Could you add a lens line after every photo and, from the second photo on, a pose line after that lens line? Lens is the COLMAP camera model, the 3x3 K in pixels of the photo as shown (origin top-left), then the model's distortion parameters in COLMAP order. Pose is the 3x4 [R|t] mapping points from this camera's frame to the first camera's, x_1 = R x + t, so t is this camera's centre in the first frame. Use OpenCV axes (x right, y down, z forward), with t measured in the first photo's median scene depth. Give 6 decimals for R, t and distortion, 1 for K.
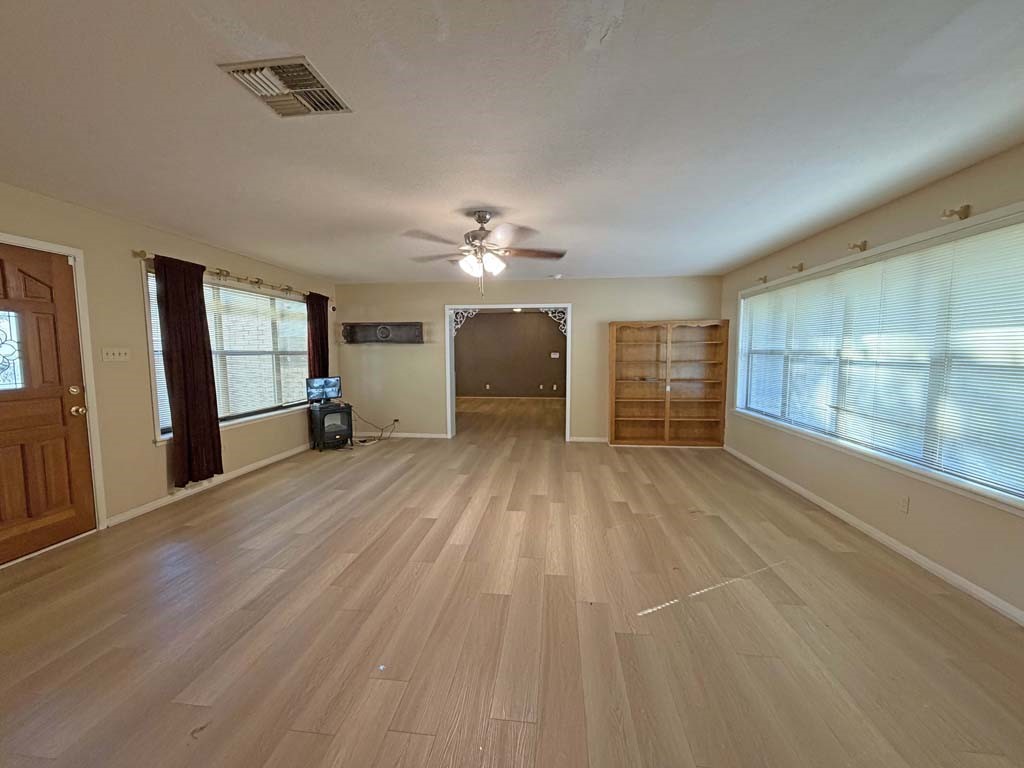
lens RADIAL K [[408.9, 0, 509.8], [0, 408.9, 384.7], [0, 0, 1]] dist [-0.000758, 0.000206]
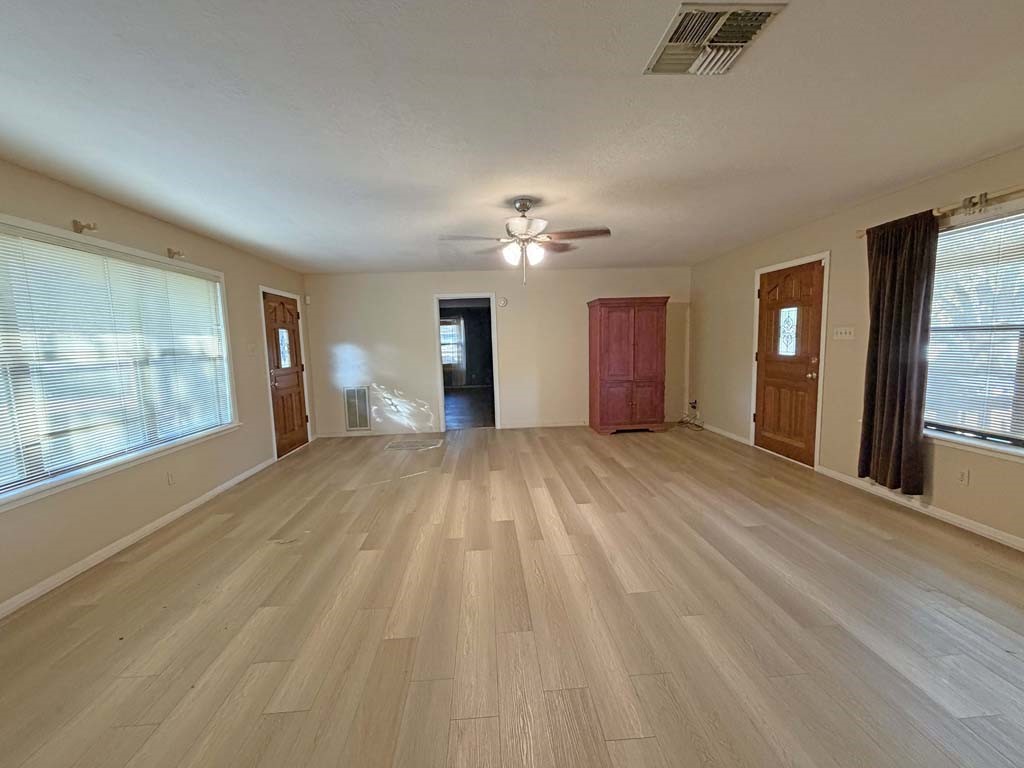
lens RADIAL K [[408.9, 0, 509.8], [0, 408.9, 384.7], [0, 0, 1]] dist [-0.000758, 0.000206]
pose [[-0.984137, 0.047503, -0.170933, 0.146662], [0.014416, 0.981712, 0.189823, -0.159334], [0.176825, 0.184348, -0.966824, 1.911021]]
